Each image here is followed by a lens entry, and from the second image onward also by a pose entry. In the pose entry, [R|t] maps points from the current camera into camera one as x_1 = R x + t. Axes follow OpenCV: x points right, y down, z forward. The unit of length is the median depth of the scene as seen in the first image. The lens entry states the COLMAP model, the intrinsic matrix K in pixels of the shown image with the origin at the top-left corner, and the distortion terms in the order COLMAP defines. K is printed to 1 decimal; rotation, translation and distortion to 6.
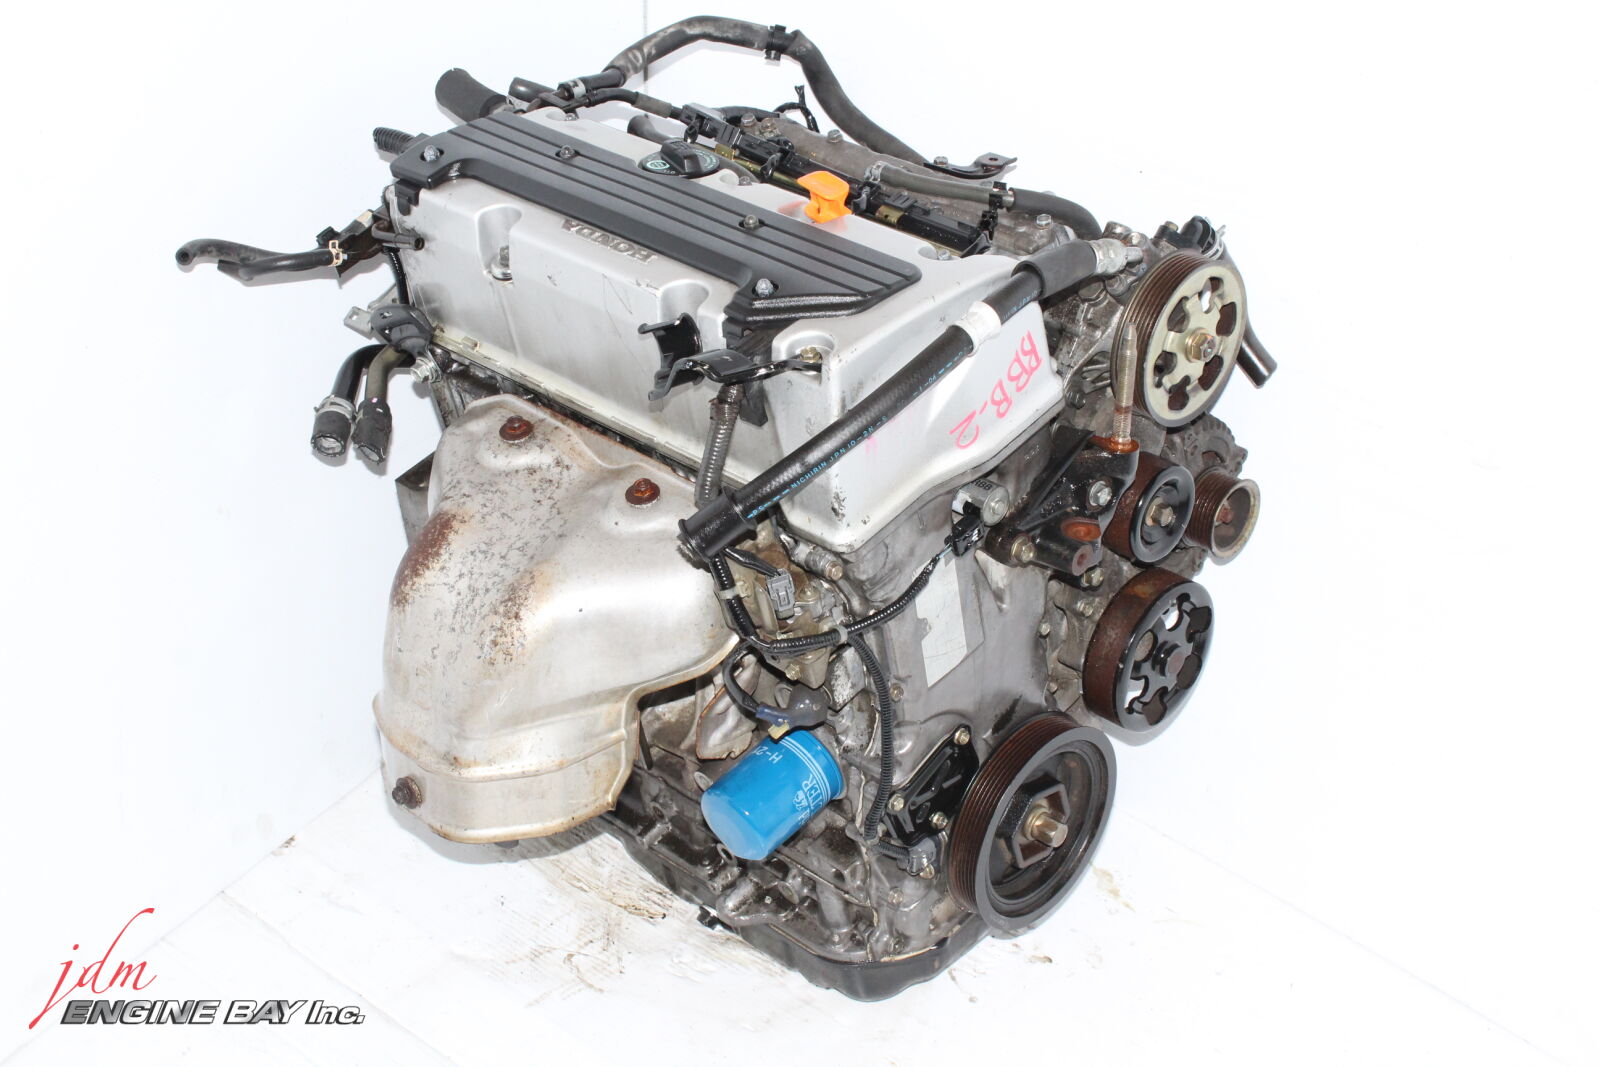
lens RADIAL K [[2376.1, 0, 800.0], [0, 2376.1, 533.5], [0, 0, 1]] dist [-0.014545, -0.002849]
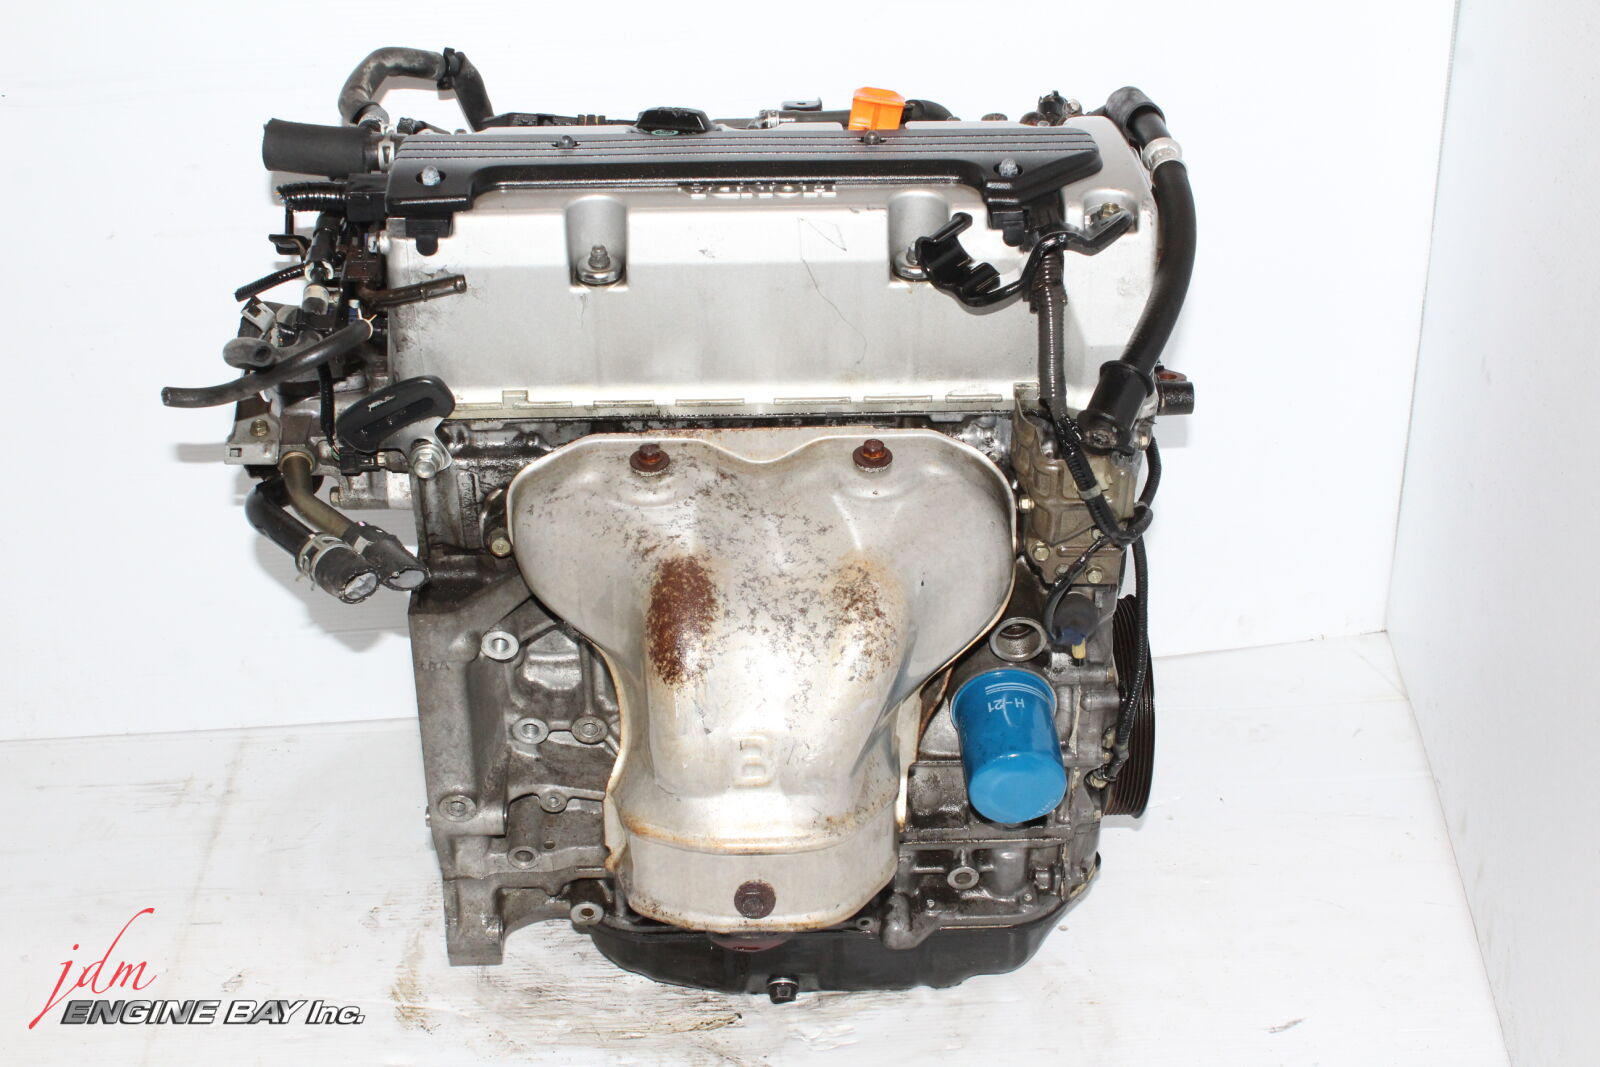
lens RADIAL K [[2121.8, 0, 800.0], [0, 2121.8, 533.5], [0, 0, 1]] dist [0.148961, 0.004081]
pose [[0.700727, -0.290217, 0.651733, -0.522133], [0.360614, 0.932311, 0.027435, -0.019236], [-0.615580, 0.215800, 0.757952, 0.358942]]
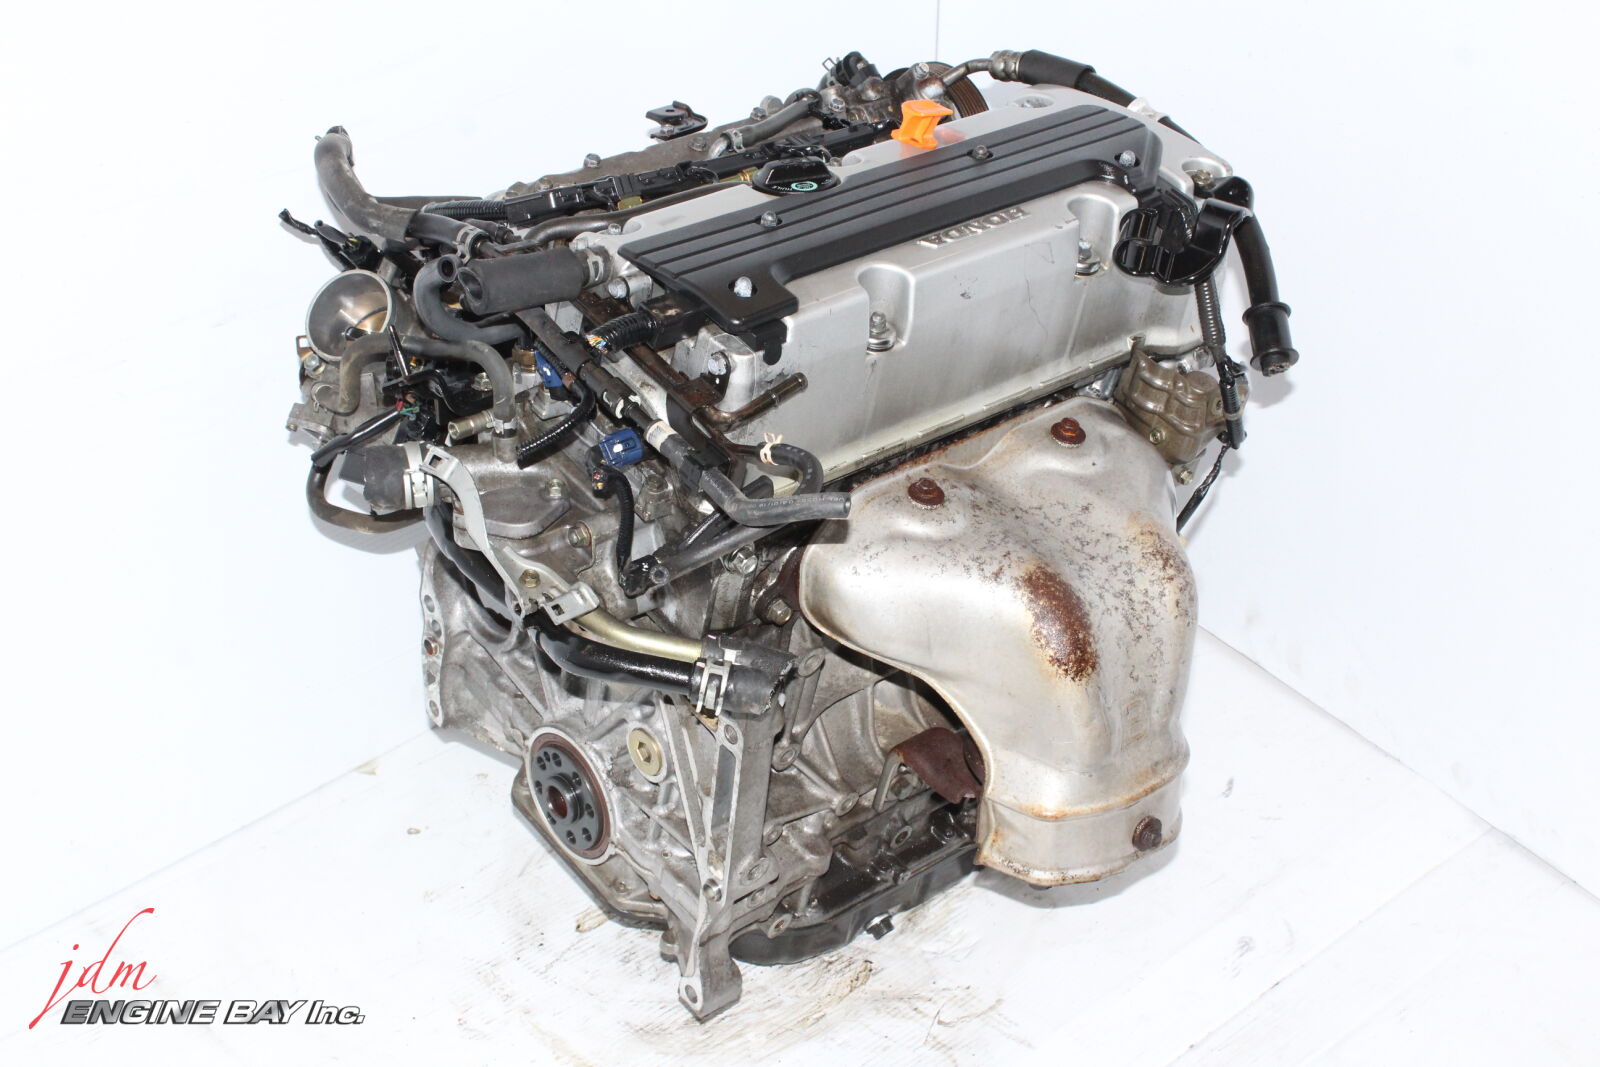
lens RADIAL K [[2376.1, 0, 800.0], [0, 2376.1, 533.5], [0, 0, 1]] dist [-0.014545, -0.002849]
pose [[0.062971, -0.485684, 0.871863, -0.818386], [0.475277, 0.782770, 0.401726, -0.372361], [-0.877580, 0.389079, 0.280126, 0.713176]]
